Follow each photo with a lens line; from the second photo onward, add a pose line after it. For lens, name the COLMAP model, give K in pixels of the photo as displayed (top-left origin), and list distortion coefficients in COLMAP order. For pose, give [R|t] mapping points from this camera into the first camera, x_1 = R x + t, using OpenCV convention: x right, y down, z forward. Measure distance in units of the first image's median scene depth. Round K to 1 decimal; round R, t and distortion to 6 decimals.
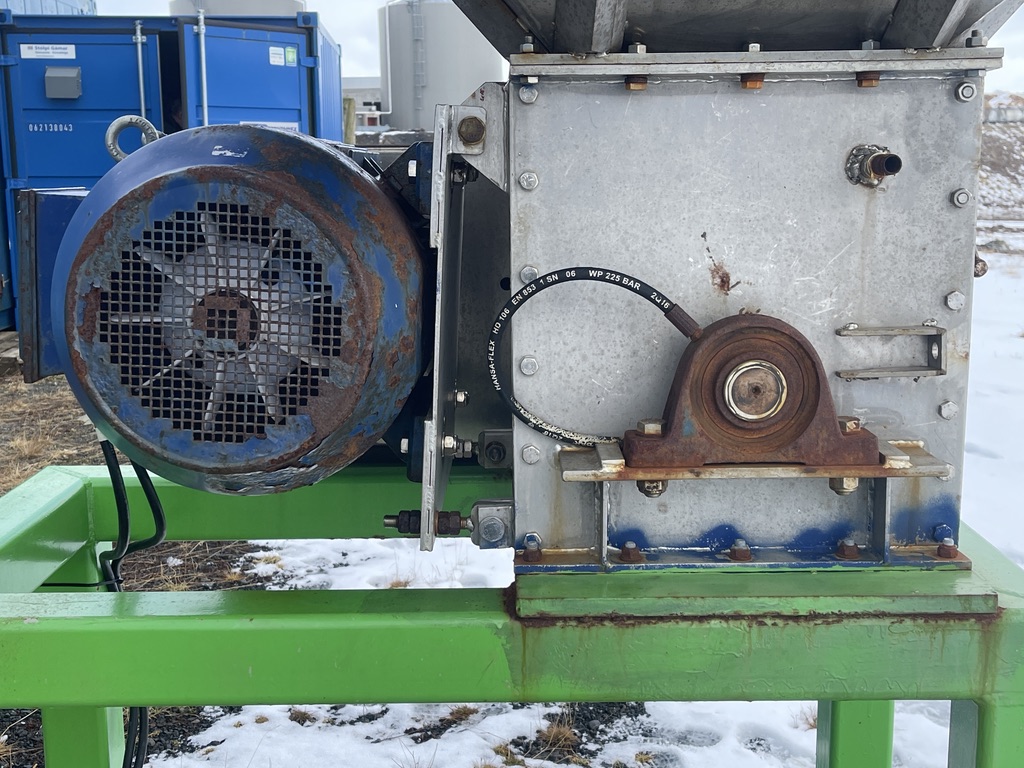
lens RADIAL K [[1272.5, 0, 510.9], [0, 1272.5, 410.8], [0, 0, 1]] dist [0.138690, -0.433332]
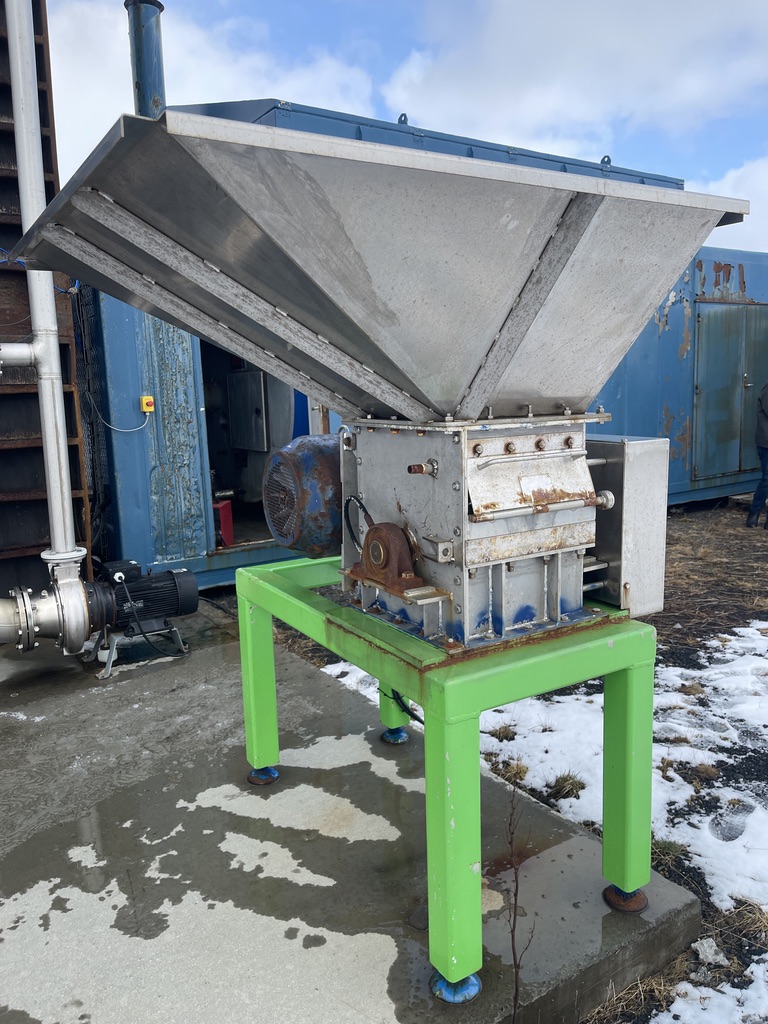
lens RADIAL K [[773.9, 0, 384.0], [0, 773.9, 512.0], [0, 0, 1]] dist [0.063581, -0.063708]
pose [[0.521099, 0.139330, -0.842047, 1.417271], [-0.146168, 0.986578, 0.072790, -0.199752], [0.840887, 0.085150, 0.534471, 0.187720]]
